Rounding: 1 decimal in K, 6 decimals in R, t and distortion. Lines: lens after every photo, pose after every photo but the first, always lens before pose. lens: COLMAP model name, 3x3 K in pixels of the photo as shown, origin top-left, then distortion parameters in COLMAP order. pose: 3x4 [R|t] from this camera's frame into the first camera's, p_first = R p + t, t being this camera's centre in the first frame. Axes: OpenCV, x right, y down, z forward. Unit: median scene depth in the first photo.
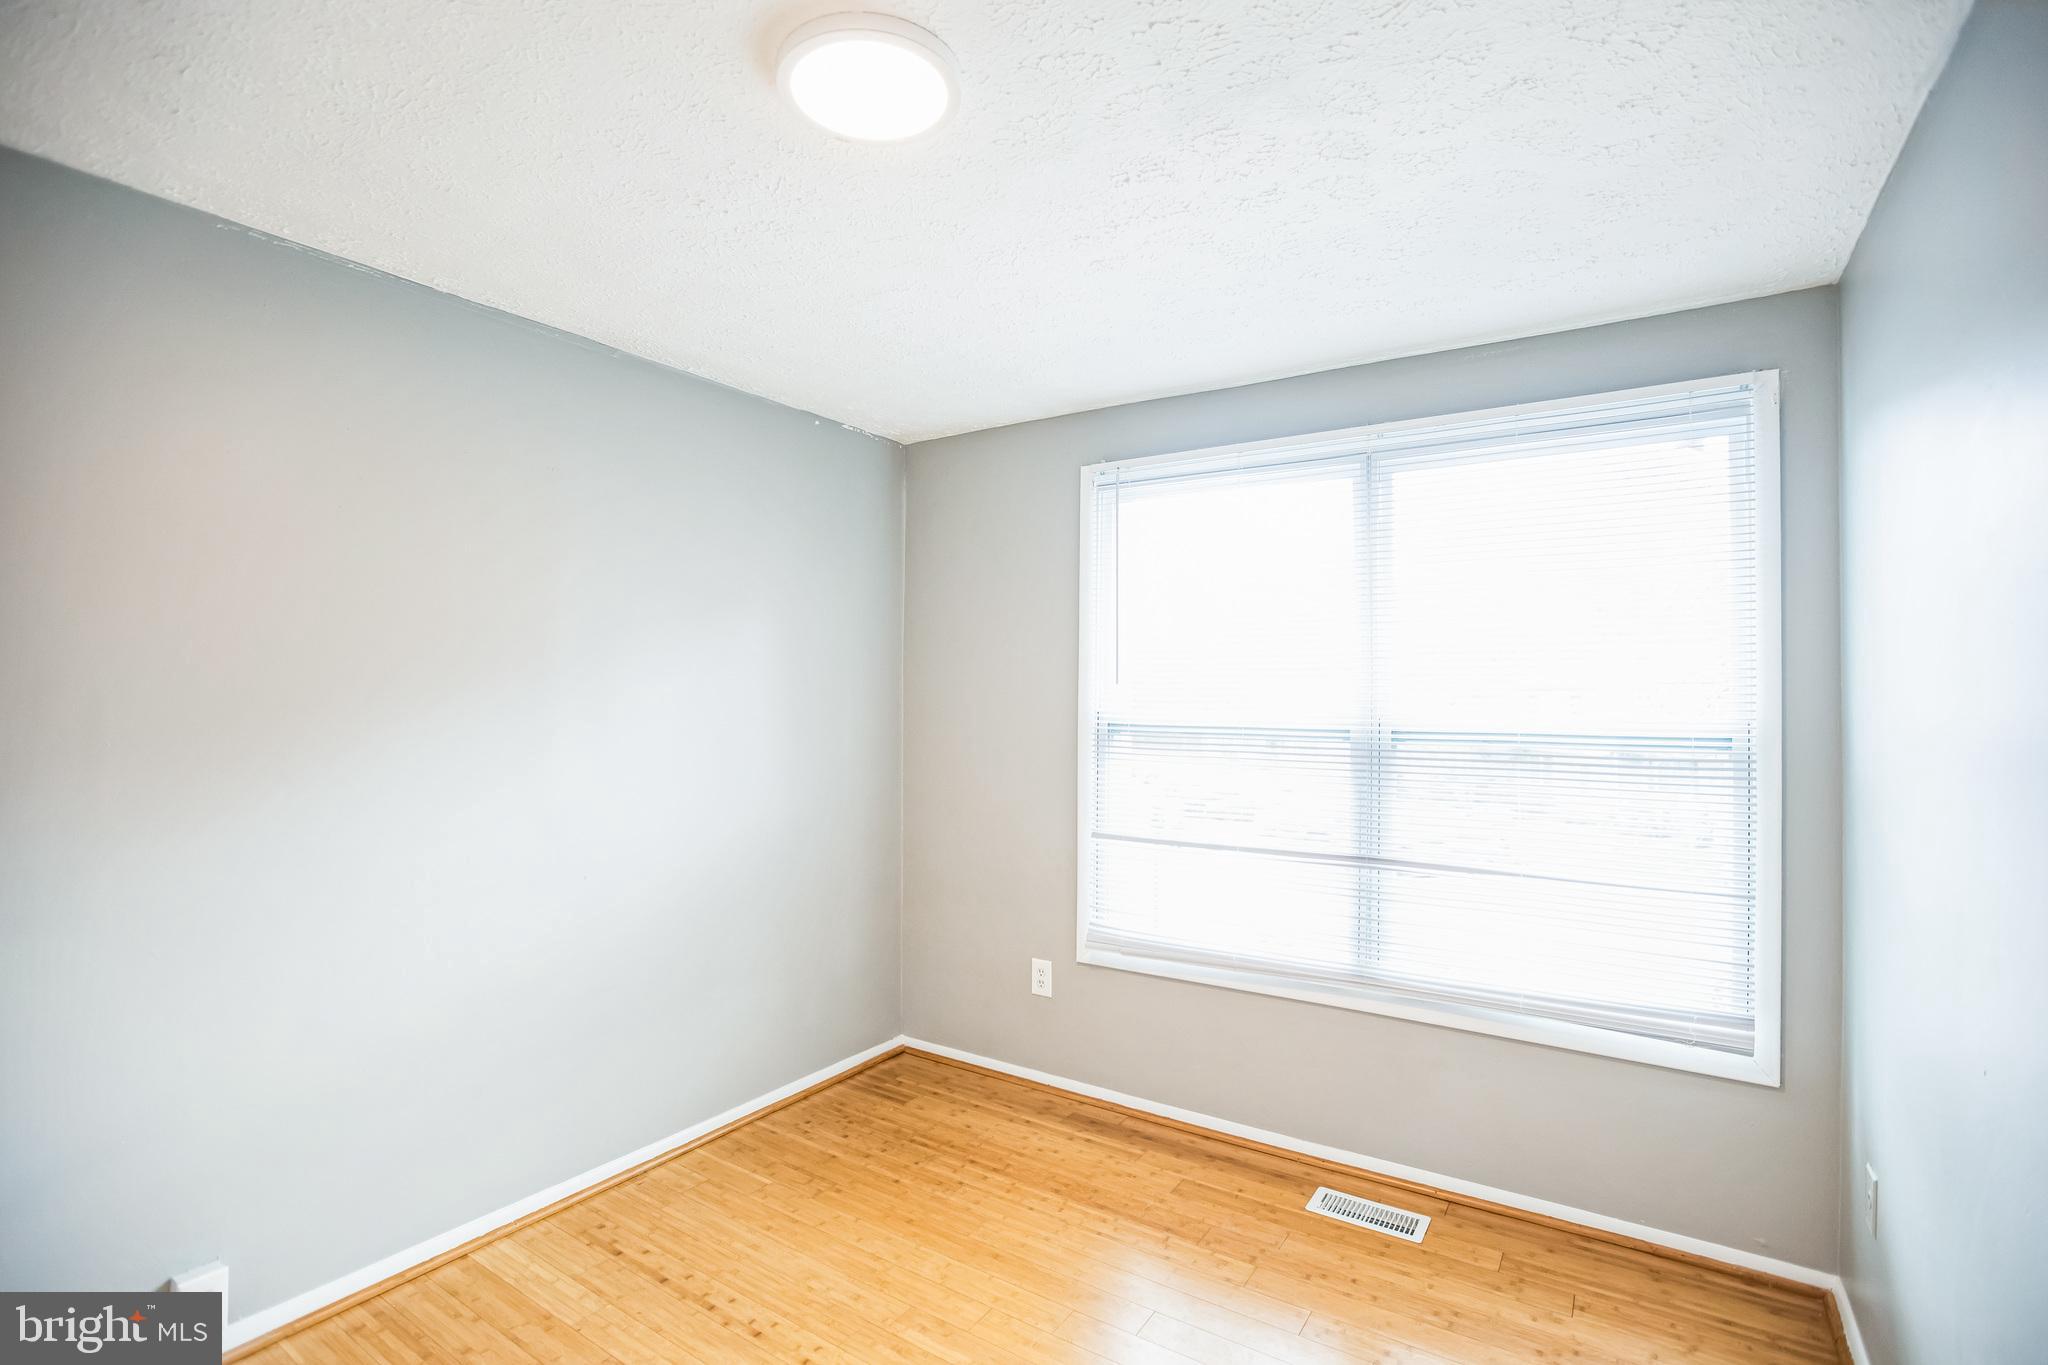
lens RADIAL K [[948.9, 0, 1014.3], [0, 948.9, 682.8], [0, 0, 1]] dist [-0.037459, 0.009781]
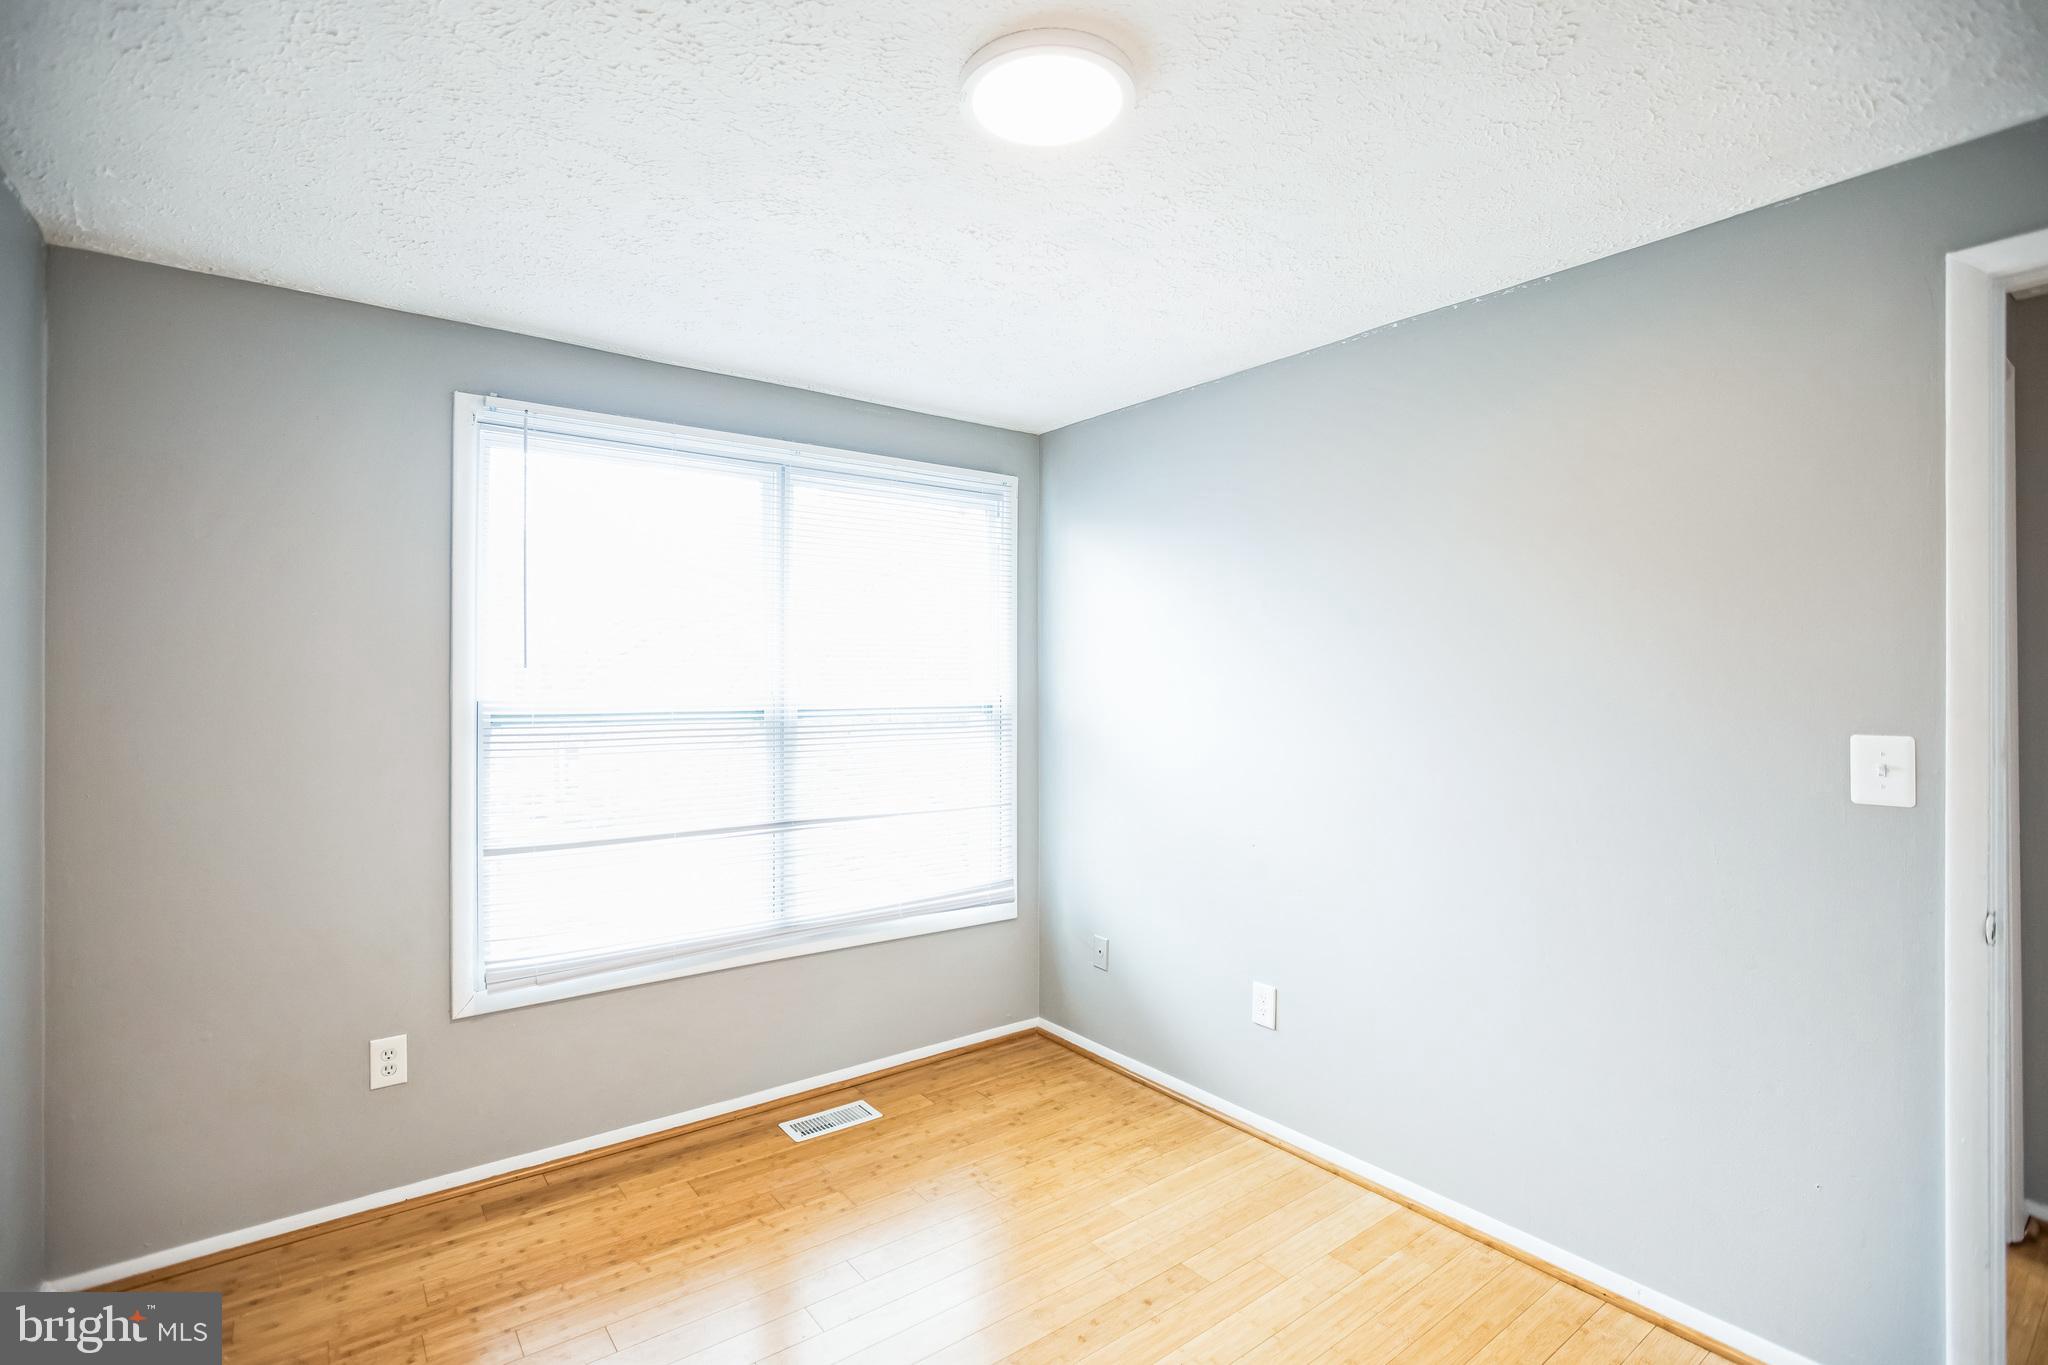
lens RADIAL K [[948.9, 0, 1017.1], [0, 948.9, 680.1], [0, 0, 1]] dist [-0.037459, 0.009781]
pose [[0.313606, -0.002065, 0.949551, -0.610678], [-0.014711, 0.999867, 0.007033, 0.003291], [-0.949439, -0.016175, 0.313534, 0.380468]]
